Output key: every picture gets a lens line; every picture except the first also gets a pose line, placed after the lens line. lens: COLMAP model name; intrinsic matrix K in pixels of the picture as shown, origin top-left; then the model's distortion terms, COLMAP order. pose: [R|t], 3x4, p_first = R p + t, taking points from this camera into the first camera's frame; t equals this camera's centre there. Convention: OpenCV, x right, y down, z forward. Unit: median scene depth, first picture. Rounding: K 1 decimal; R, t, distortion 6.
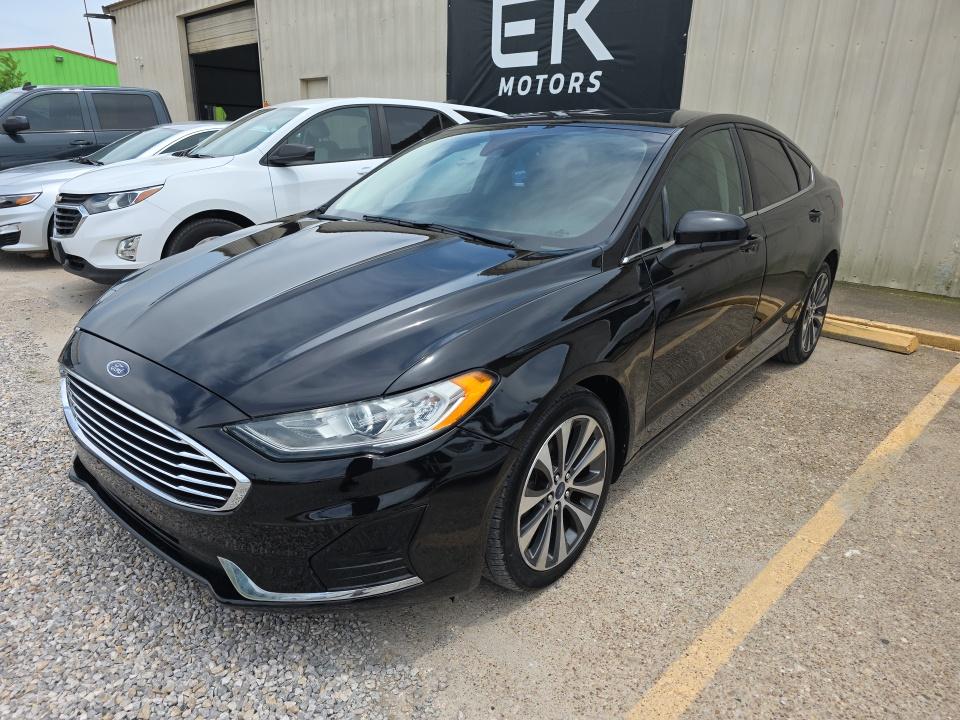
lens RADIAL K [[652.7, 0, 479.6], [0, 652.7, 363.0], [0, 0, 1]] dist [0.022221, -0.014040]
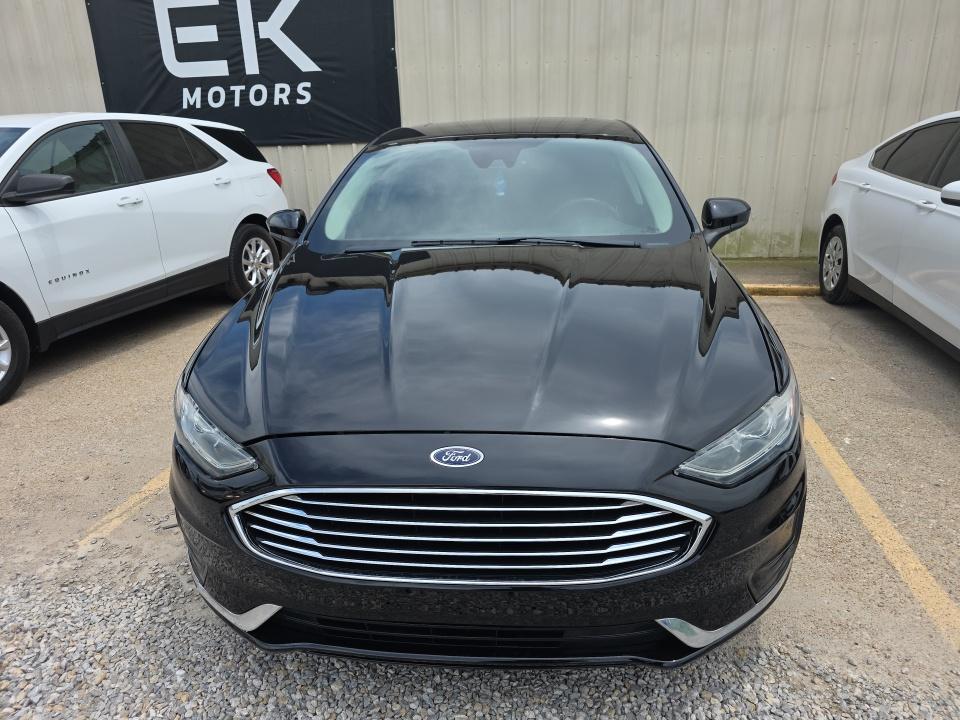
lens RADIAL K [[652.7, 0, 476.9], [0, 652.7, 358.6], [0, 0, 1]] dist [0.022221, -0.014040]
pose [[0.818525, -0.217258, 0.531804, -0.212123], [0.228729, 0.972439, 0.045223, -0.031037], [-0.526972, 0.084623, 0.845659, 0.074121]]
